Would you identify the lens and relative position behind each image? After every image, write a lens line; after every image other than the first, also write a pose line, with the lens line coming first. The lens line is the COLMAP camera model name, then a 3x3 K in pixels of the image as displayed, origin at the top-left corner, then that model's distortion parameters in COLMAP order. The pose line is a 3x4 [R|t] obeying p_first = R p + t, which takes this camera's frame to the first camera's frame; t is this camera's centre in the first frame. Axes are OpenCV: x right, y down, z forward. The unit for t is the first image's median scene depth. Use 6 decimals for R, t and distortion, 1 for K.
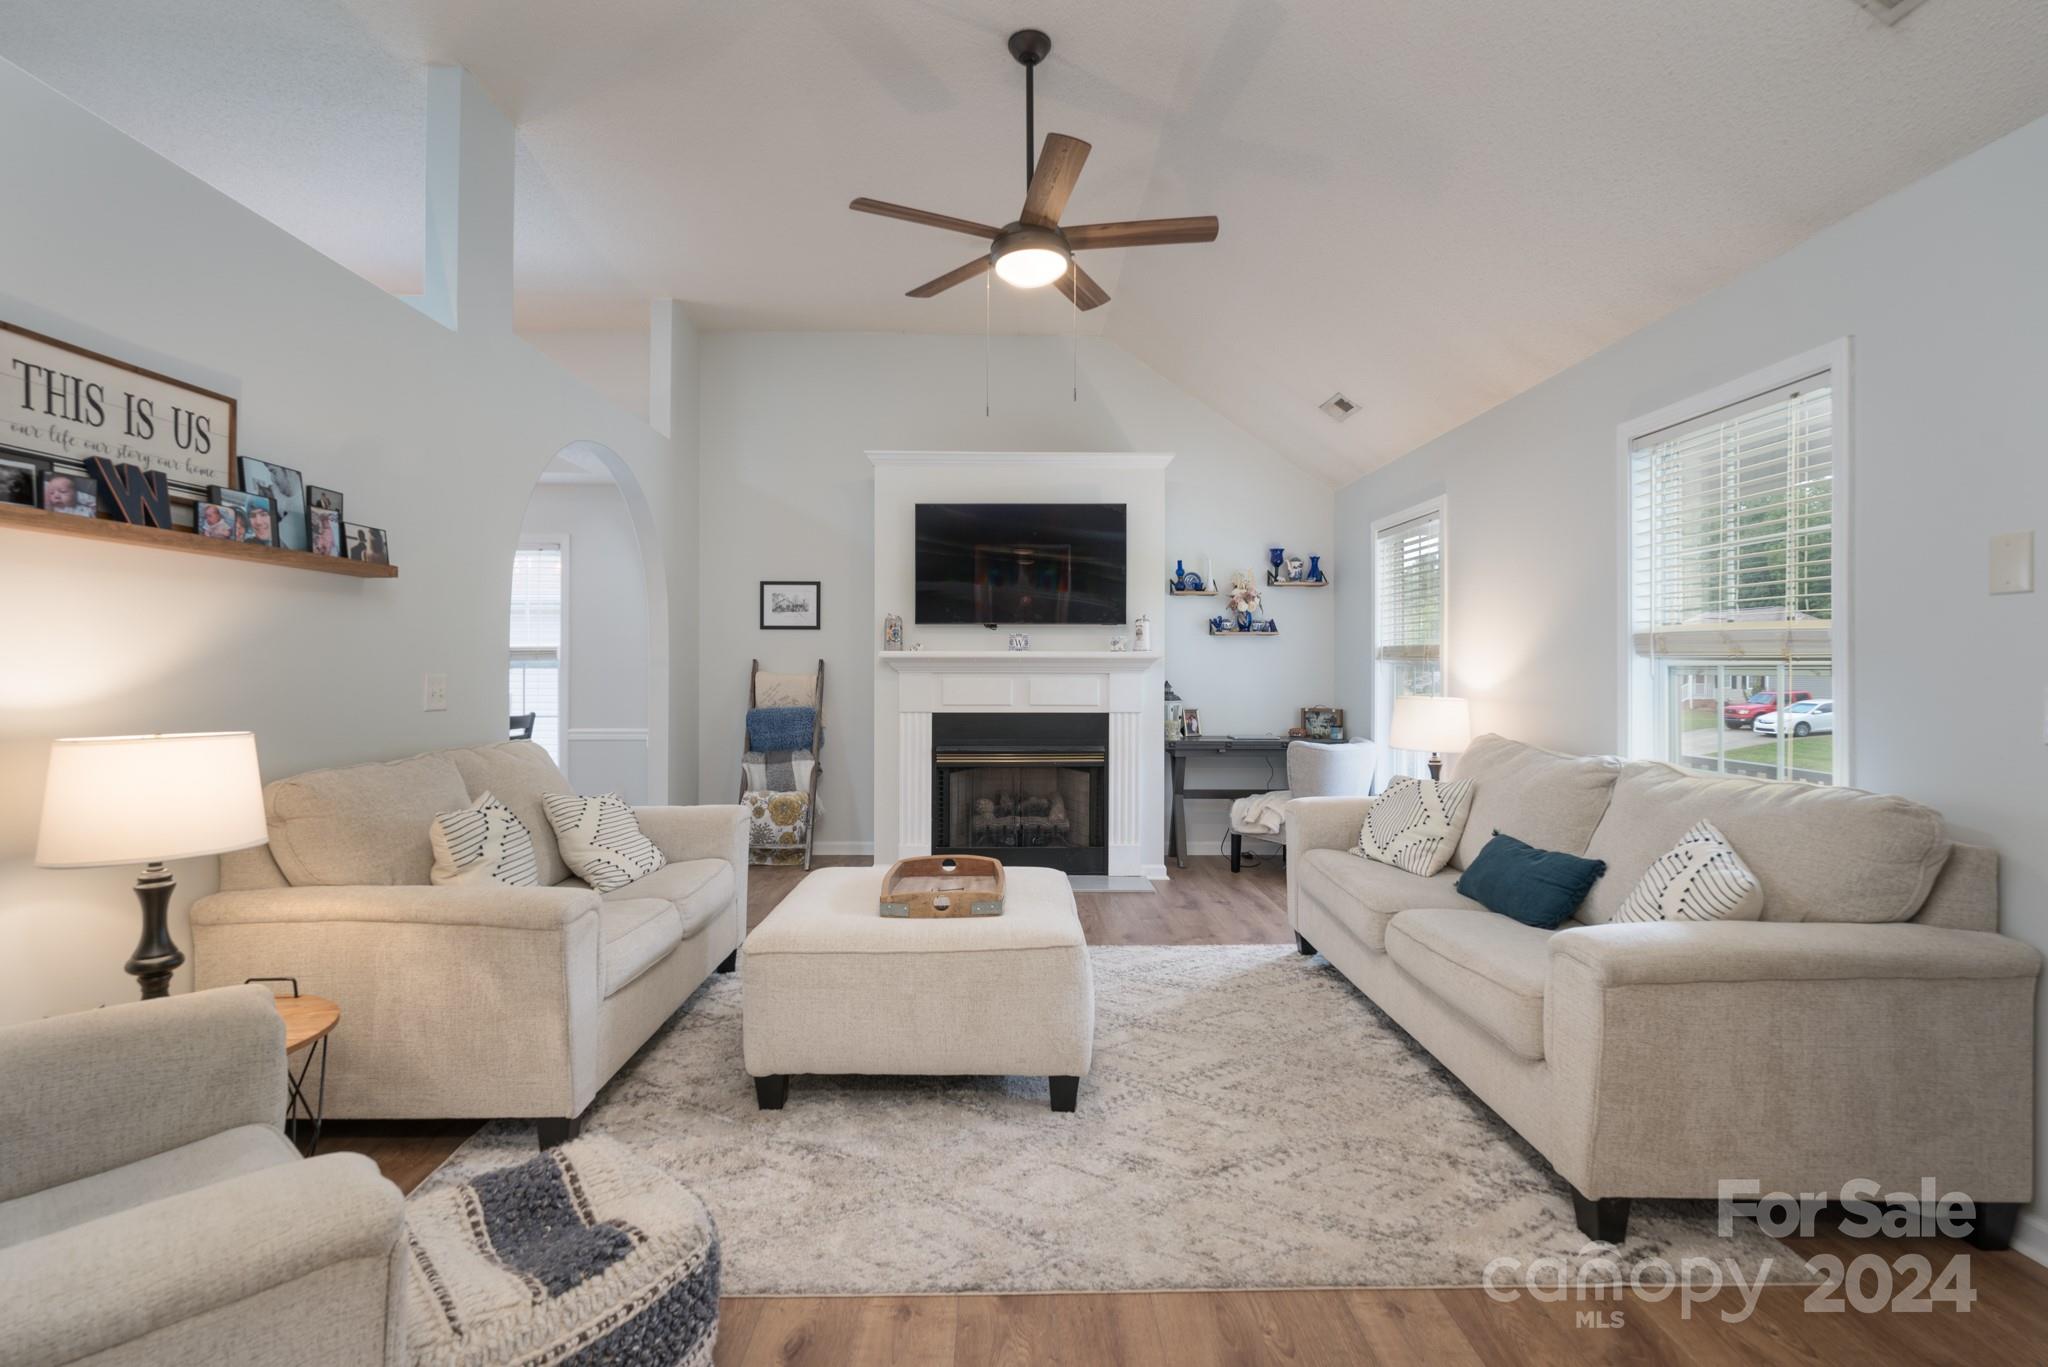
lens RADIAL K [[923.1, 0, 1026.4], [0, 923.1, 662.0], [0, 0, 1]] dist [-0.001530, 0.000194]
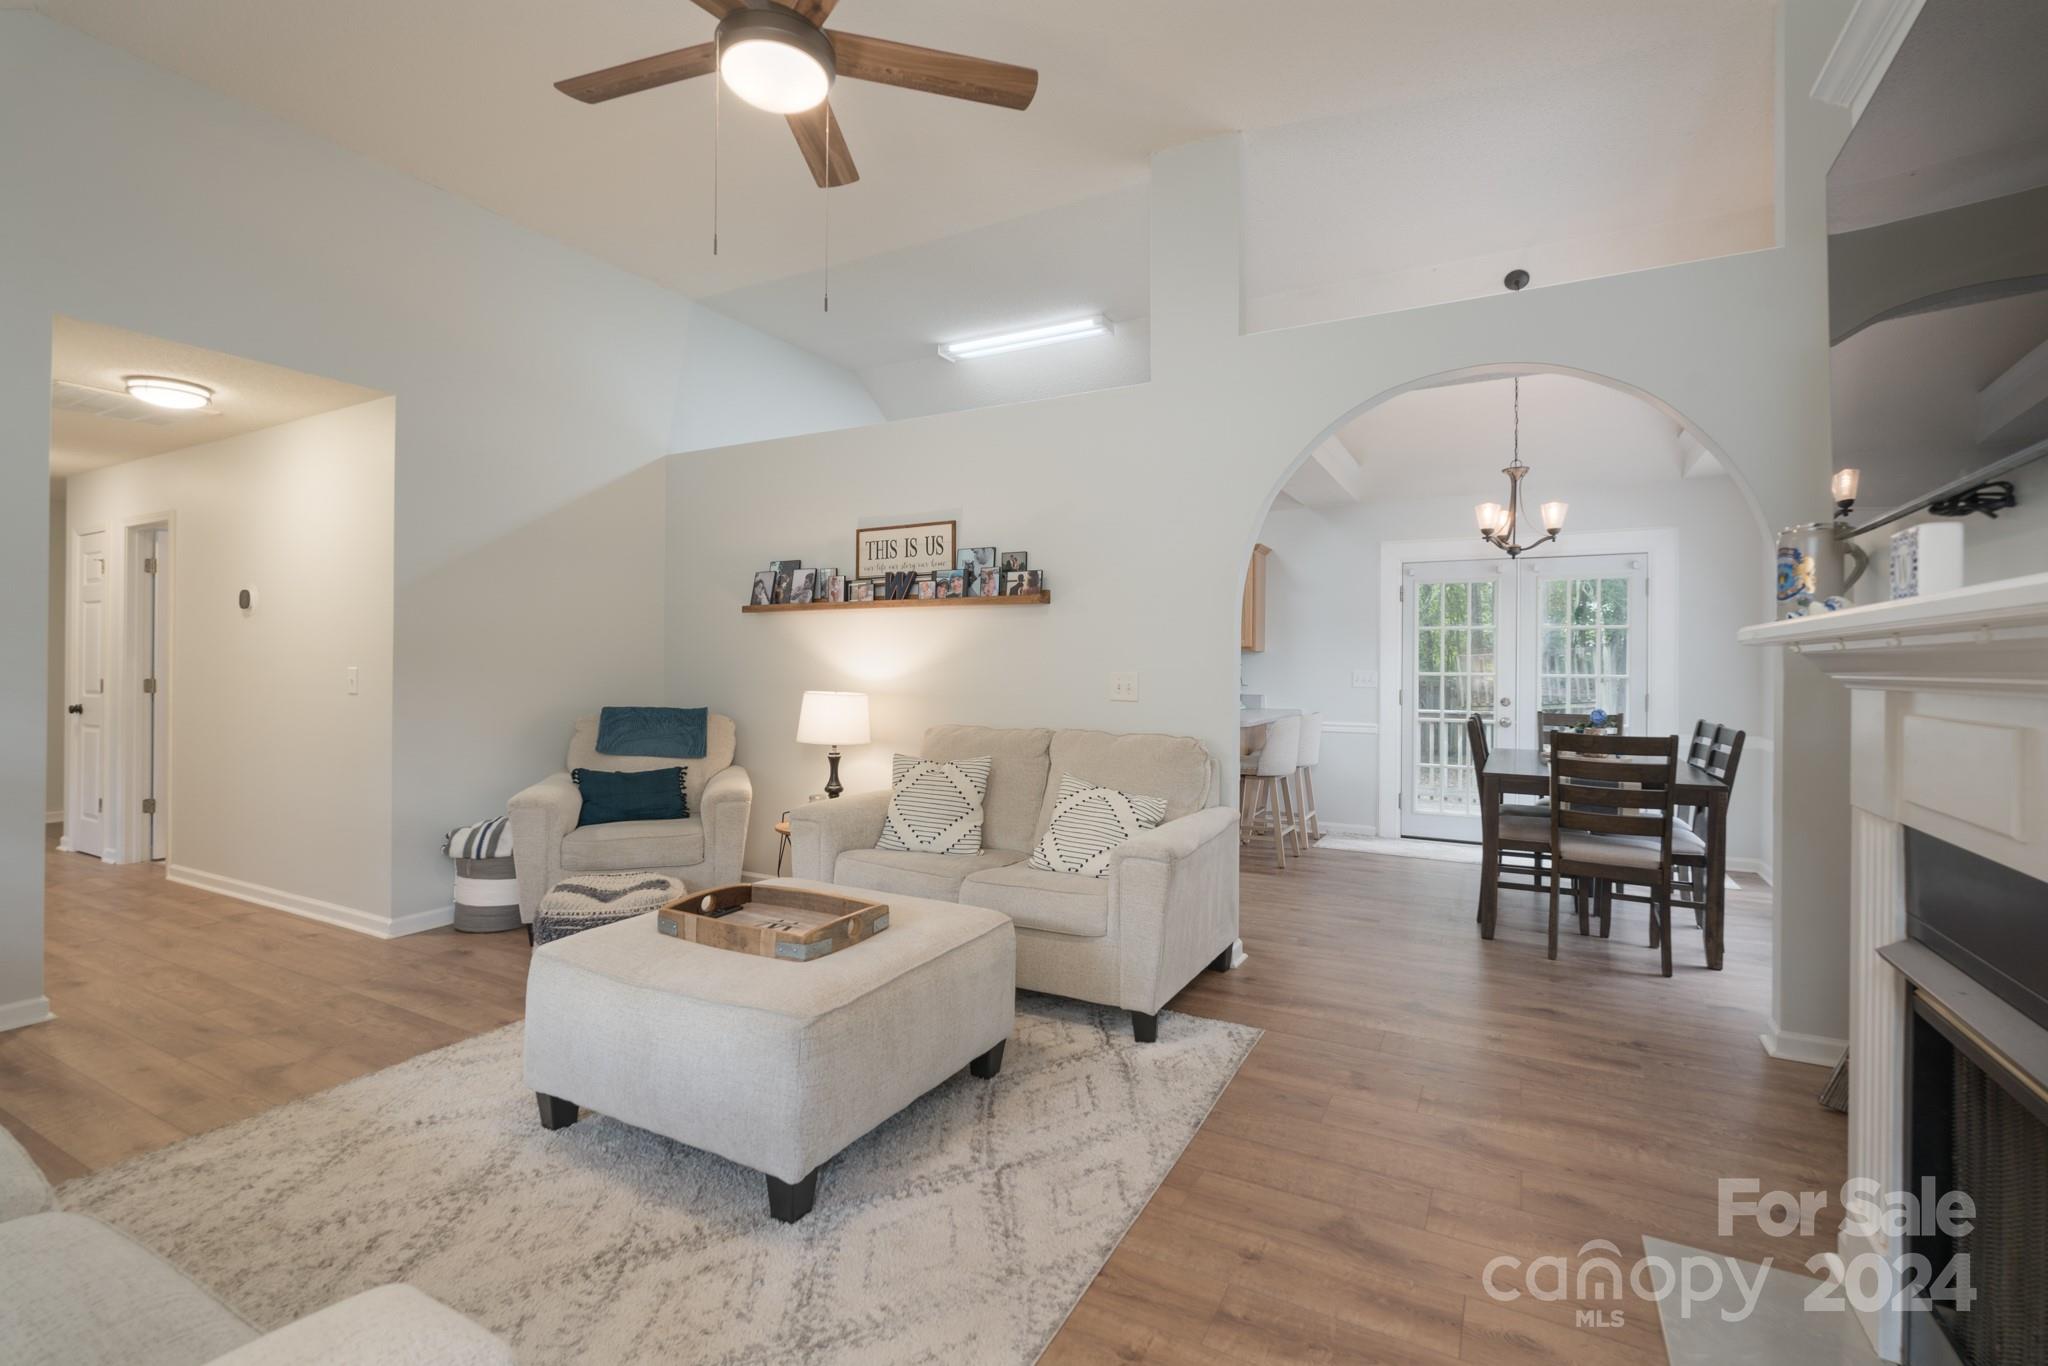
lens RADIAL K [[923.1, 0, 1026.4], [0, 923.1, 661.5], [0, 0, 1]] dist [-0.001530, 0.000194]
pose [[-0.496646, -0.005440, -0.867936, 0.696897], [-0.002646, 0.999985, -0.004753, 0.008400], [0.867949, -0.000064, -0.496653, 2.092243]]
